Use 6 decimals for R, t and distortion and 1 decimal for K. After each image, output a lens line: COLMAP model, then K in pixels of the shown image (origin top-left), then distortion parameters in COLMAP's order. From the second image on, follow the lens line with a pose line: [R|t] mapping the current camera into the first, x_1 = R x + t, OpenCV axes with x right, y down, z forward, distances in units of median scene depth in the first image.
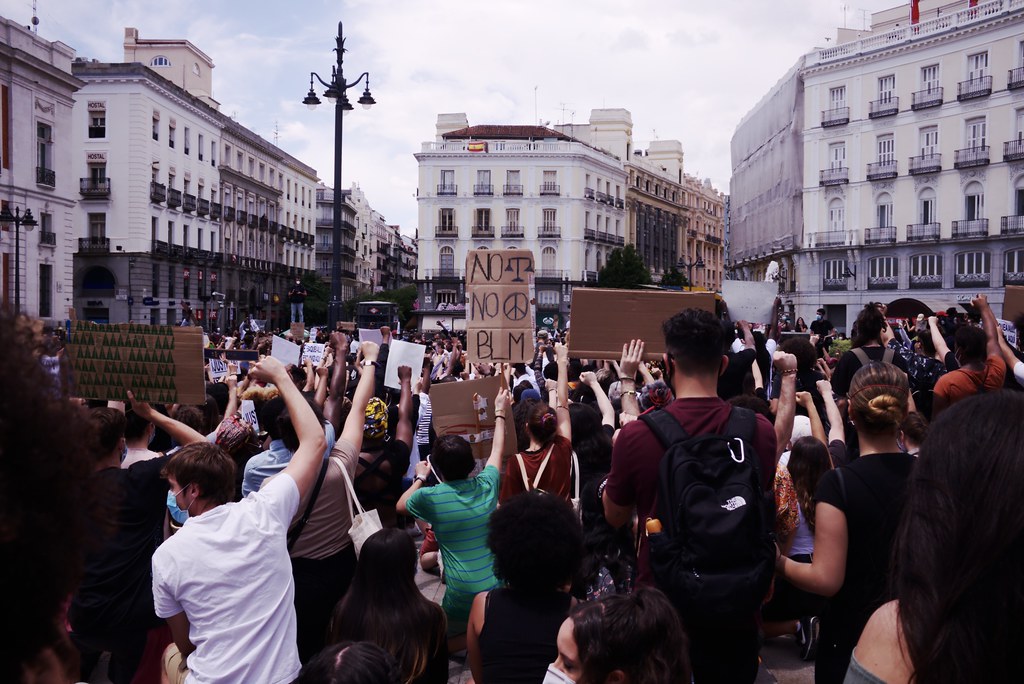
lens RADIAL K [[1040.5, 0, 514.7], [0, 1040.5, 333.8], [0, 0, 1]] dist [-0.137280, 0.320039]
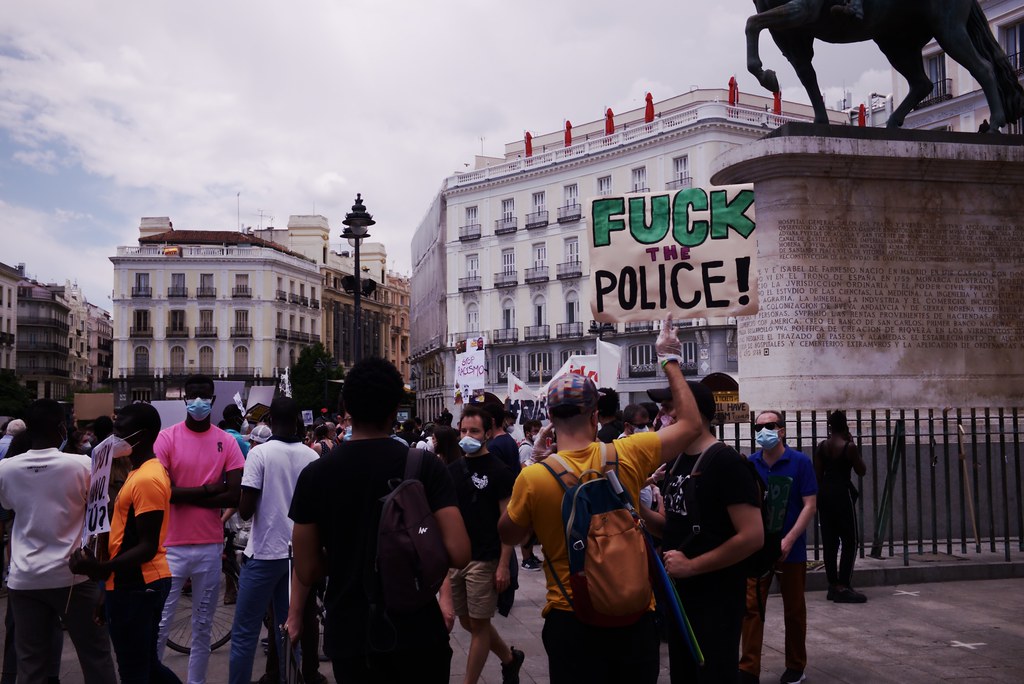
lens RADIAL K [[1040.5, 0, 514.7], [0, 1040.5, 333.8], [0, 0, 1]] dist [-0.137280, 0.320039]
pose [[0.974134, -0.007028, 0.225864, 0.066685], [0.026608, 0.996131, -0.083761, 0.000001], [-0.224401, 0.087604, 0.970551, -0.087532]]
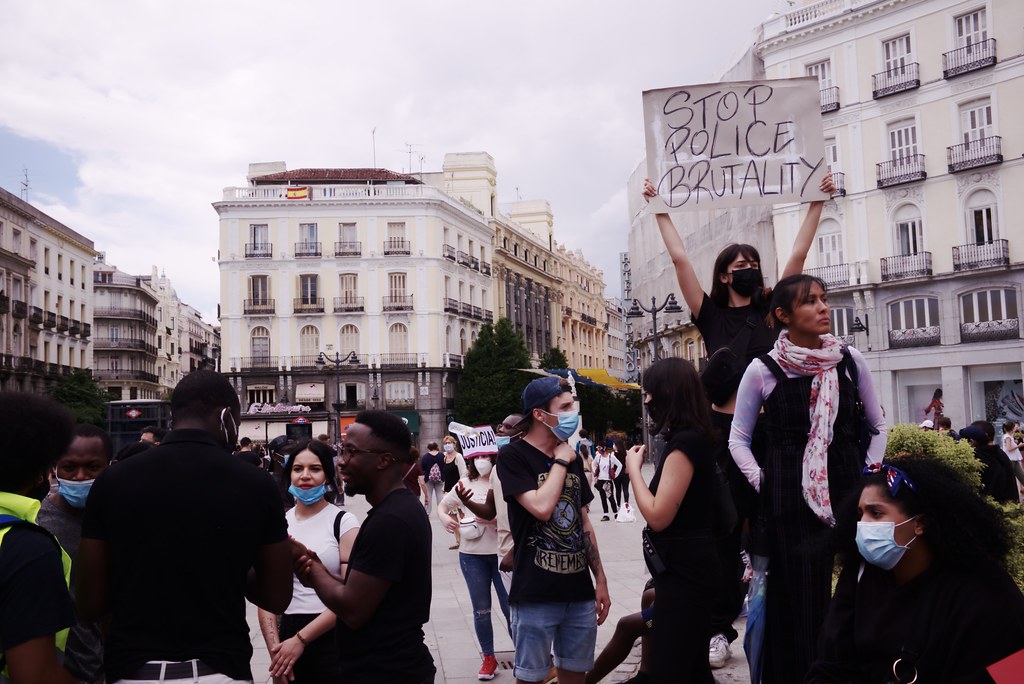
lens RADIAL K [[1040.5, 0, 514.7], [0, 1040.5, 333.8], [0, 0, 1]] dist [-0.137280, 0.320039]
pose [[0.987400, -0.030259, 0.155327, -0.000787], [0.045753, 0.994216, -0.097167, 0.000780], [-0.151489, 0.103050, 0.983073, 0.251145]]
